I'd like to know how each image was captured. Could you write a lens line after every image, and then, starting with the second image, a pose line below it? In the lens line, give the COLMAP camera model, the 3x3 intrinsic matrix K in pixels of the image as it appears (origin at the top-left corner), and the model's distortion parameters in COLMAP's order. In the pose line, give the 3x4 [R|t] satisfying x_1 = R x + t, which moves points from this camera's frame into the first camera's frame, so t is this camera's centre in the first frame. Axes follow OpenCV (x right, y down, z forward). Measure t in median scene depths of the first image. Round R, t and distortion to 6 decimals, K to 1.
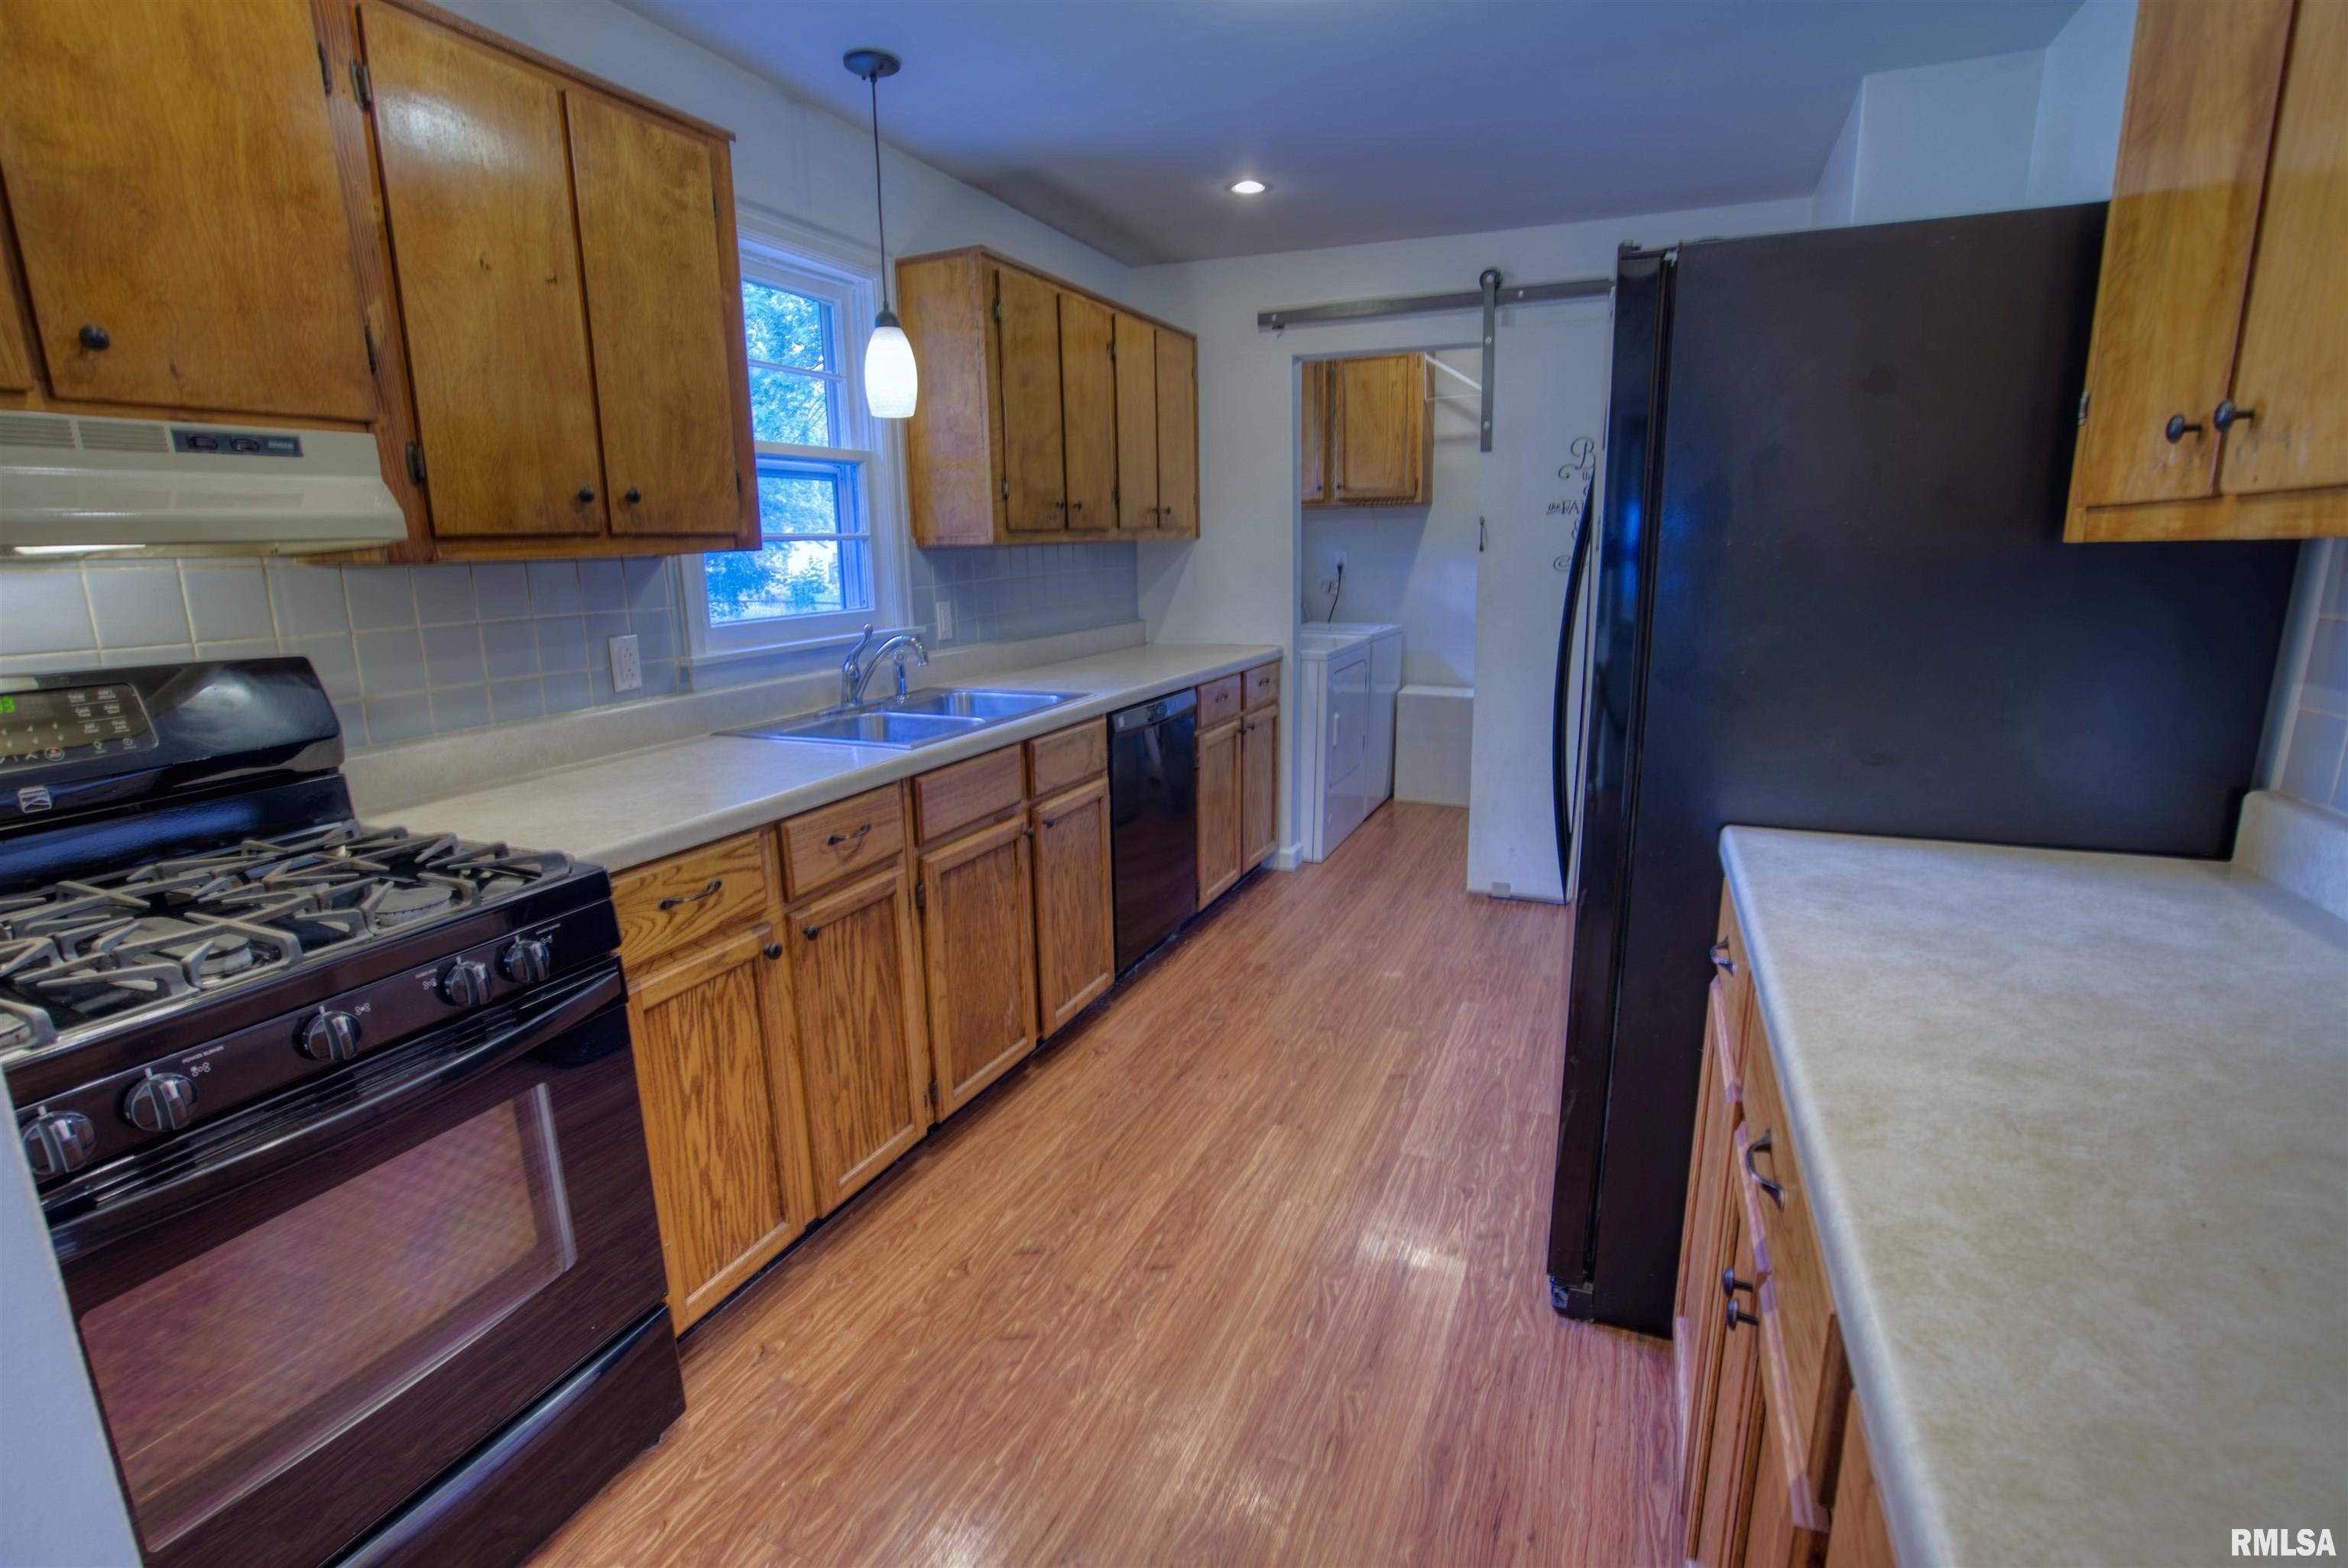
lens RADIAL K [[1086.0, 0, 1159.9], [0, 1086.0, 793.9], [0, 0, 1]] dist [-0.059786, 0.020273]
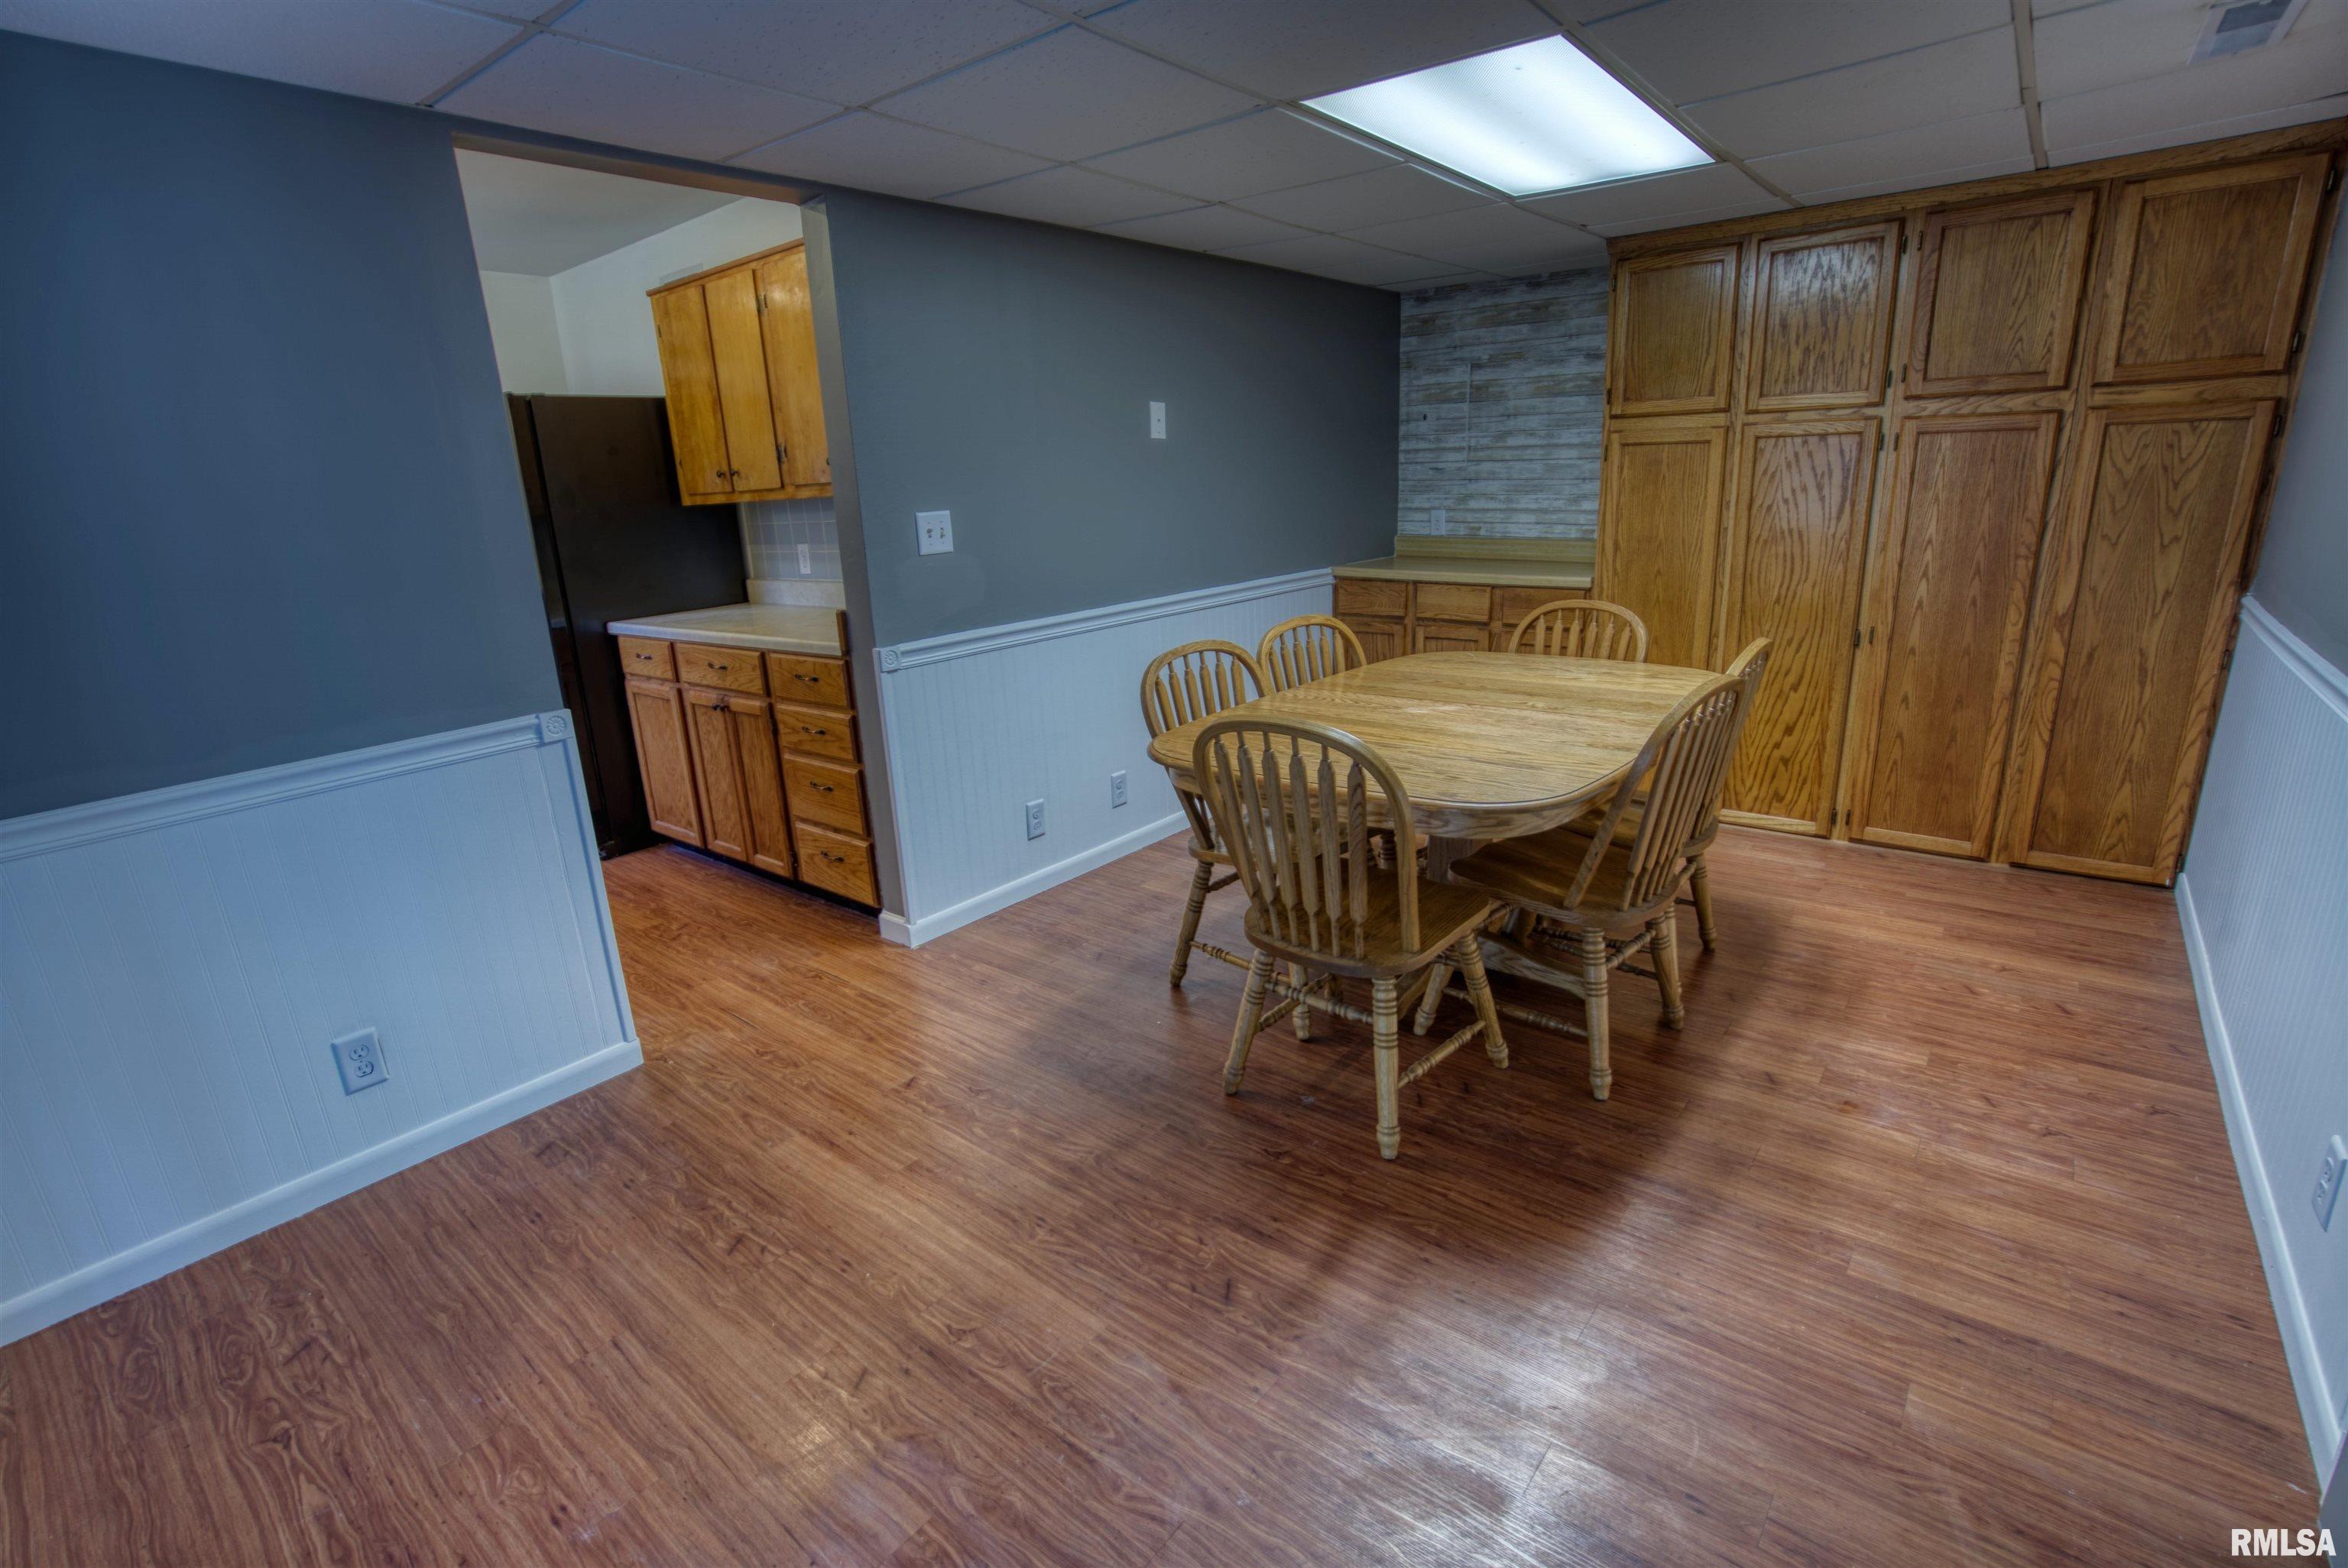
lens RADIAL K [[1086.0, 0, 1154.9], [0, 1086.0, 791.9], [0, 0, 1]] dist [-0.059786, 0.020273]
pose [[0.278409, -0.264884, 0.923215, -1.099211], [0.252102, 0.947670, 0.195875, 0.169176], [-0.926786, 0.178211, 0.330617, -0.686903]]
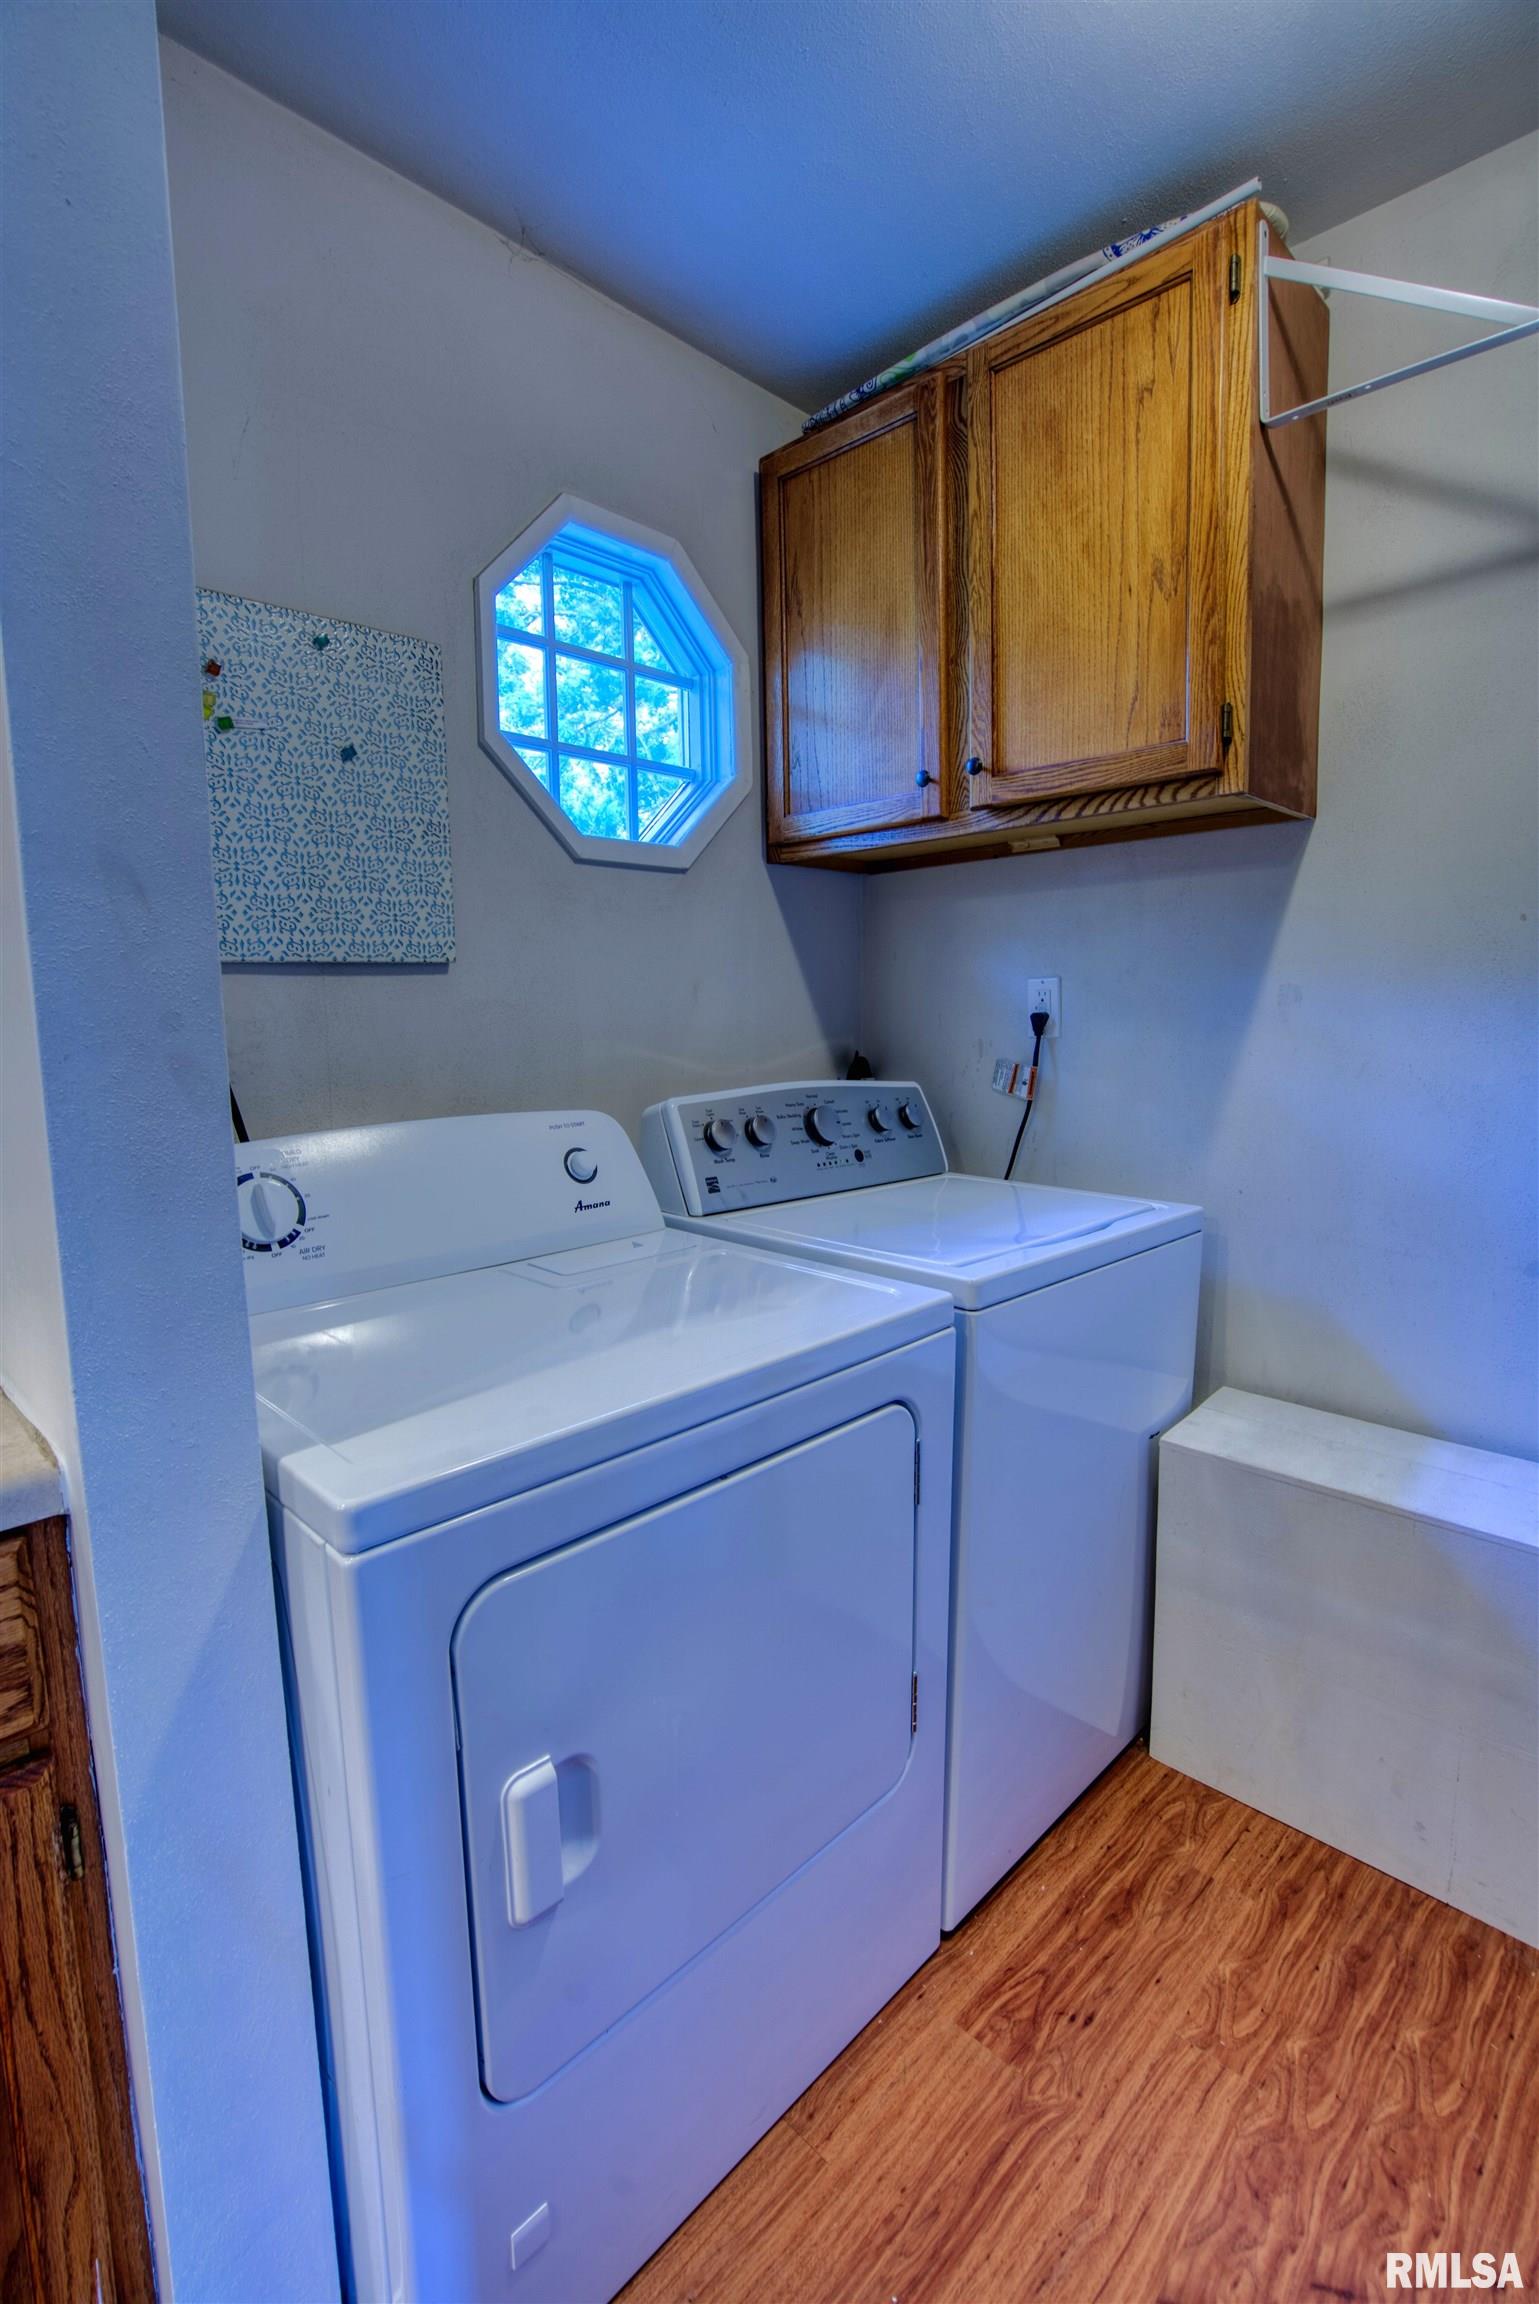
lens RADIAL K [[1065.8, 0, 783.9], [0, 1065.8, 1138.9], [0, 0, 1]] dist [-0.059786, 0.020273]
pose [[0.929830, 0.045517, -0.365163, 0.548522], [-0.080604, 0.993415, -0.081418, -0.349377], [0.359053, 0.105138, 0.927376, 1.674689]]
